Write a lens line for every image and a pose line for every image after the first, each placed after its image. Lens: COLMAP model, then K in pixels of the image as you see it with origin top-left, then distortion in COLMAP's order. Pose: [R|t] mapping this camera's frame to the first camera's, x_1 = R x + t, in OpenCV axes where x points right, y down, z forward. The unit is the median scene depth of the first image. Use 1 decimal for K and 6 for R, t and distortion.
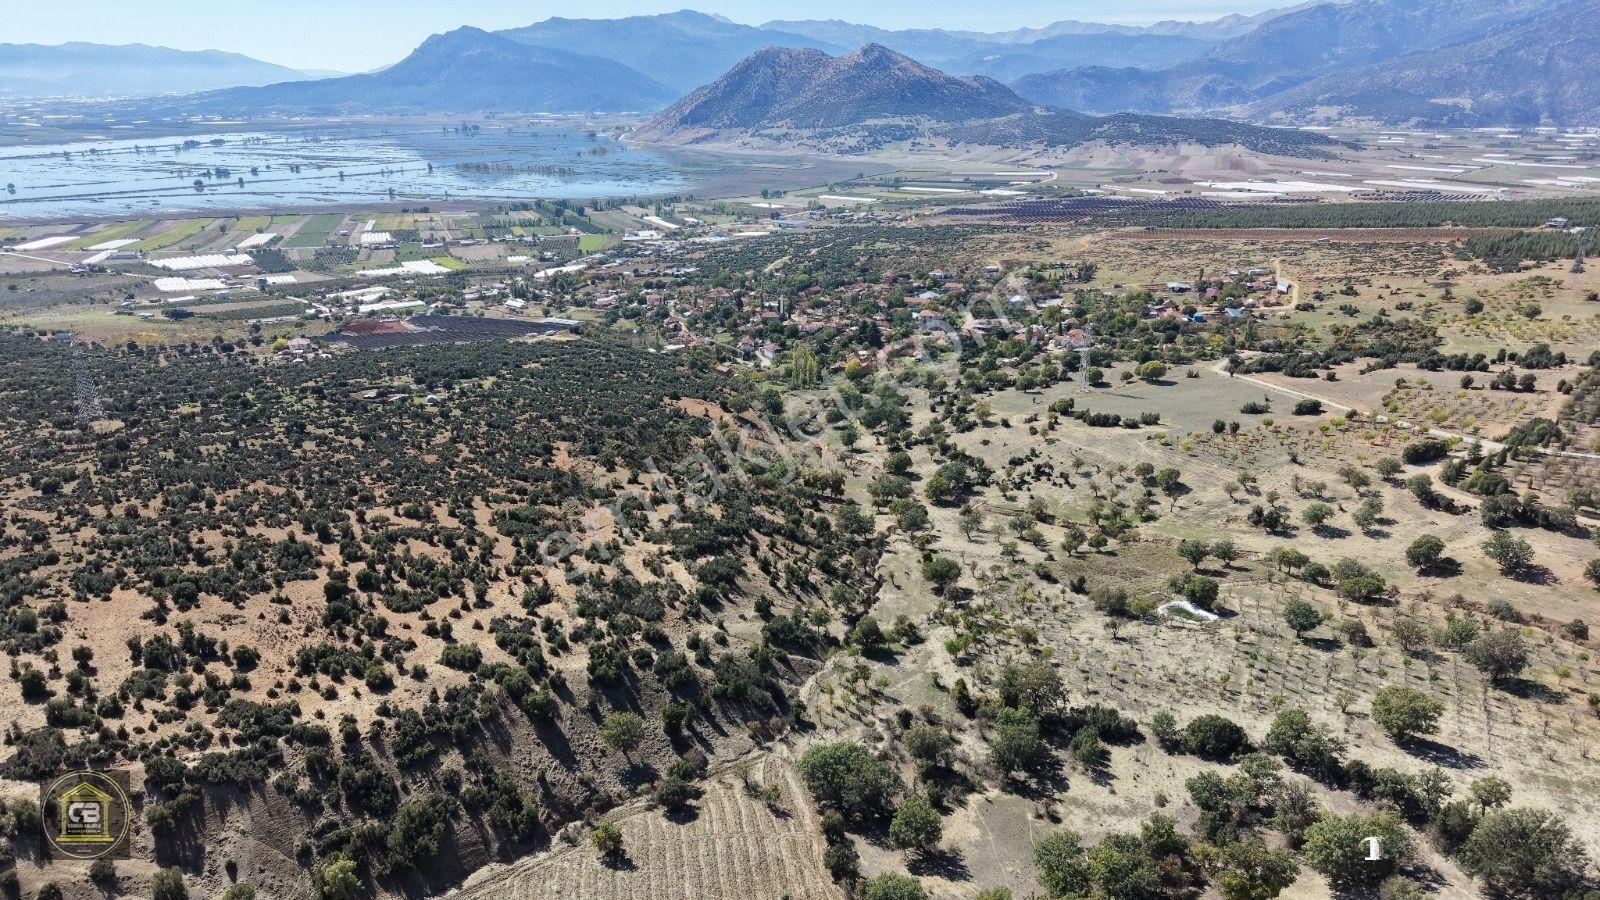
lens RADIAL K [[1069.8, 0, 800.0], [0, 1069.8, 450.0], [0, 0, 1]] dist [0.035574, -0.040887]
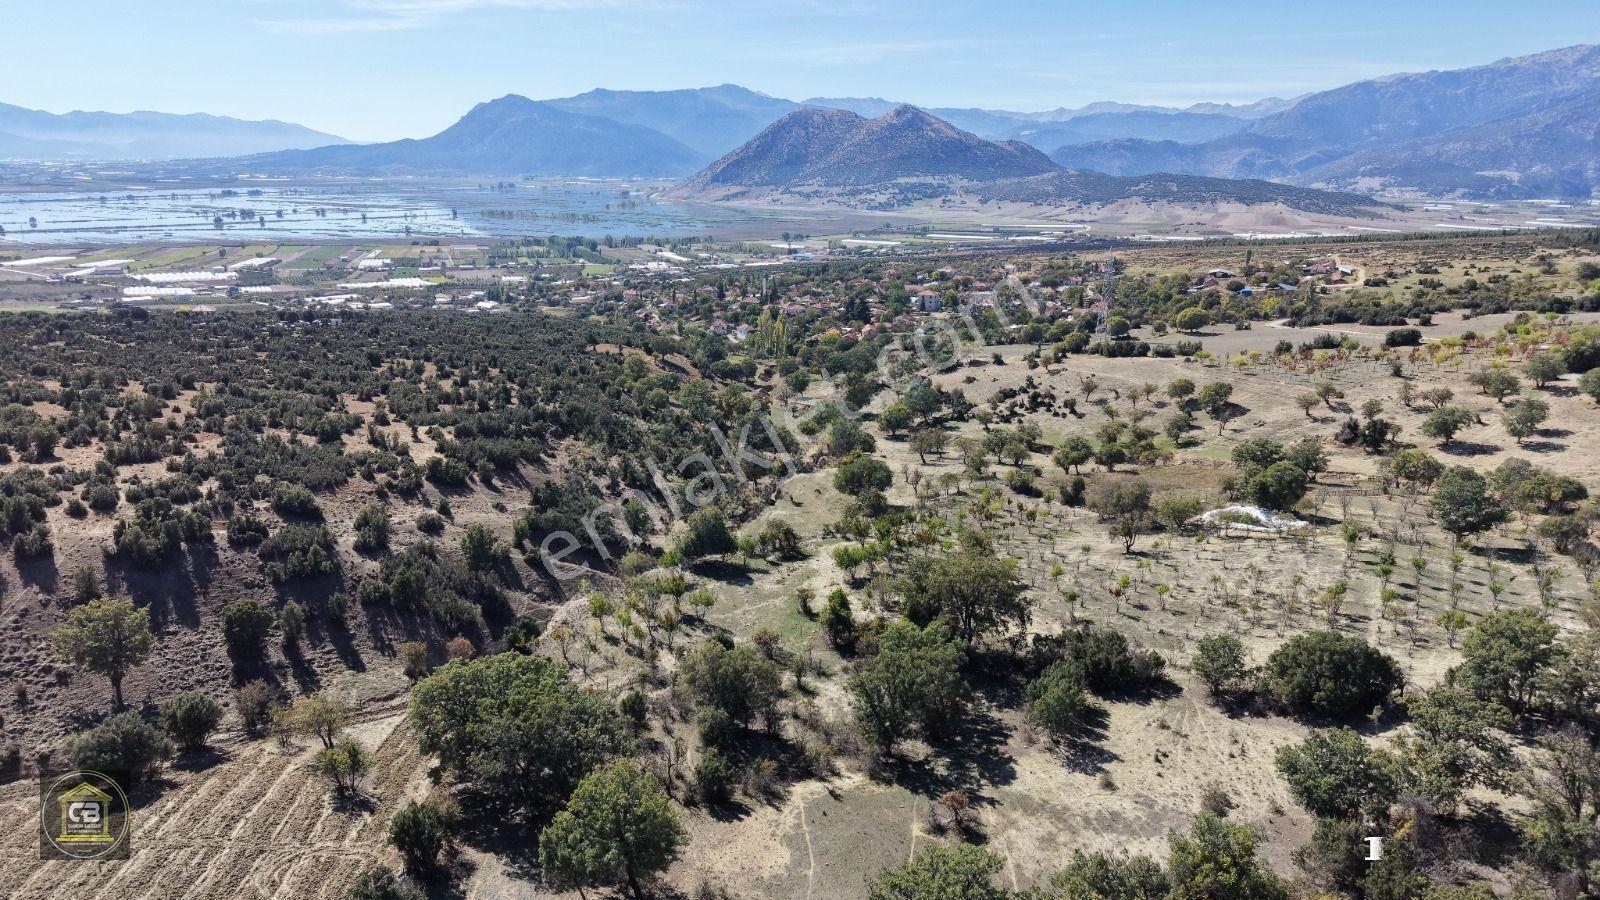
lens RADIAL K [[1069.8, 0, 800.0], [0, 1069.8, 450.0], [0, 0, 1]] dist [0.035574, -0.040887]
pose [[0.999246, 0.022380, -0.031742, 0.084833], [-0.024453, 0.997487, -0.066502, 0.103768], [0.030174, 0.067228, 0.997281, 0.263067]]
